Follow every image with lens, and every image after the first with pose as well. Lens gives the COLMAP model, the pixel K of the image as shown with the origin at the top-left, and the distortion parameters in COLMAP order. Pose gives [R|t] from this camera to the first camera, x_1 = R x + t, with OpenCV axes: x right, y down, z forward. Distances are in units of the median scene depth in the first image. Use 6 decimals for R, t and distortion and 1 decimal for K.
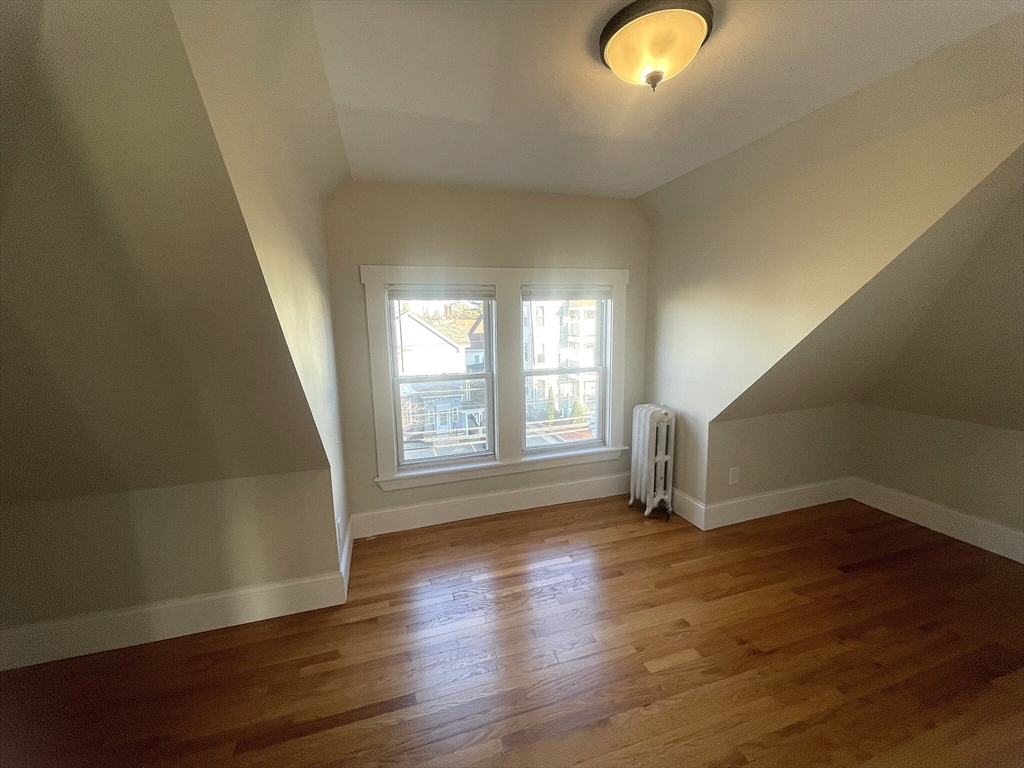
lens RADIAL K [[417.3, 0, 508.3], [0, 417.3, 381.0], [0, 0, 1]] dist [-0.000939, -0.000120]
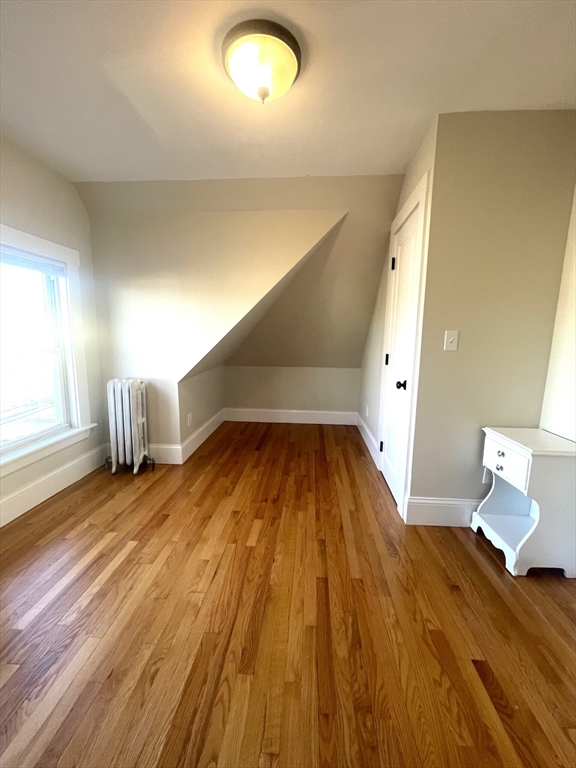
lens RADIAL K [[313.0, 0, 291.0], [0, 313.0, 381.6], [0, 0, 1]] dist [-0.000939, -0.000120]
pose [[0.355006, -0.114017, 0.927885, -0.306302], [0.122626, 0.989639, 0.074689, 0.064301], [-0.926787, 0.087268, 0.365309, 0.285597]]
